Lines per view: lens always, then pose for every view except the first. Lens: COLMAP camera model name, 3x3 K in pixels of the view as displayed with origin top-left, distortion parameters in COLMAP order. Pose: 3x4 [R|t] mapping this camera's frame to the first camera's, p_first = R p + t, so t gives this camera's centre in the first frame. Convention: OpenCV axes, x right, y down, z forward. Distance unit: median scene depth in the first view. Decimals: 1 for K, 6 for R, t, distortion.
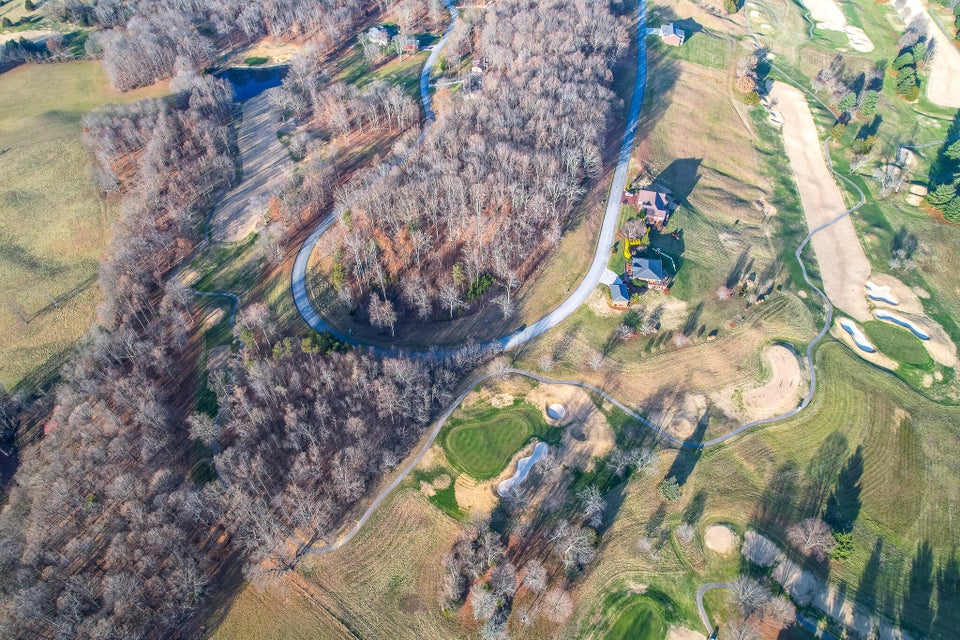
lens RADIAL K [[616.3, 0, 483.9], [0, 616.3, 321.9], [0, 0, 1]] dist [-0.075524, 0.068714]
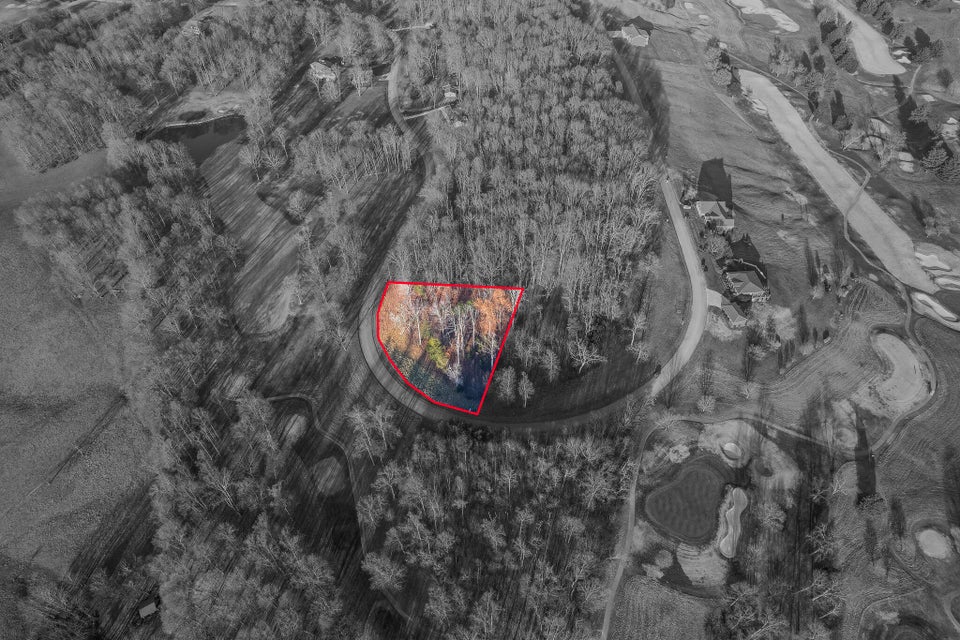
lens RADIAL K [[616.3, 0, 483.9], [0, 616.3, 321.9], [0, 0, 1]] dist [-0.075524, 0.068714]
pose [[0.965330, -0.192605, 0.176188, -0.300034], [0.193065, 0.981076, 0.014693, -0.110194], [-0.175684, 0.019833, 0.984247, 0.100449]]
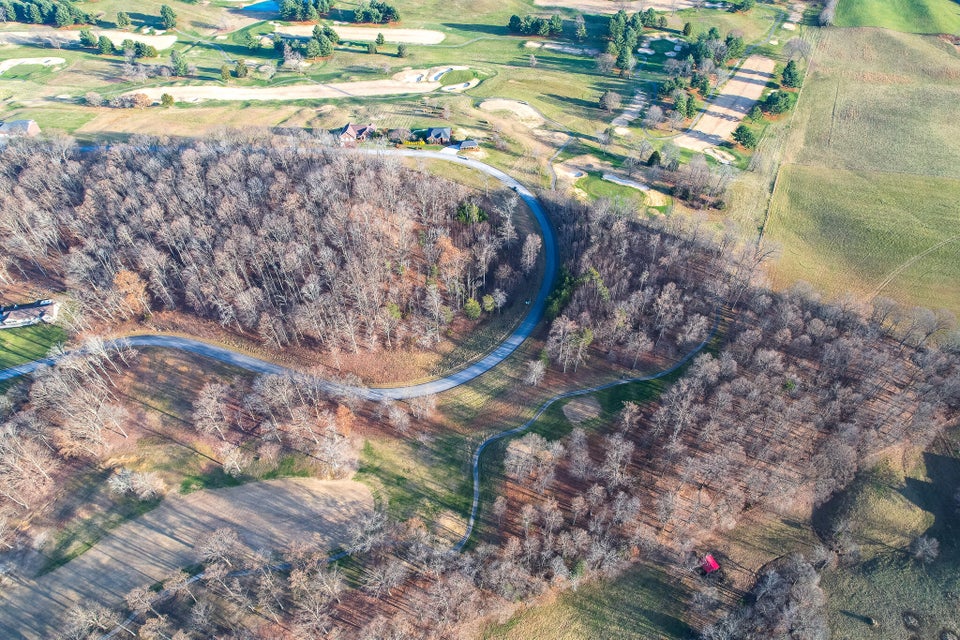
lens RADIAL K [[616.3, 0, 483.9], [0, 616.3, 321.9], [0, 0, 1]] dist [-0.075524, 0.068714]
pose [[-0.172616, -0.719245, 0.672972, -0.847857], [0.742626, 0.353808, 0.568618, -0.567566], [-0.647079, 0.597919, 0.473057, 0.514588]]
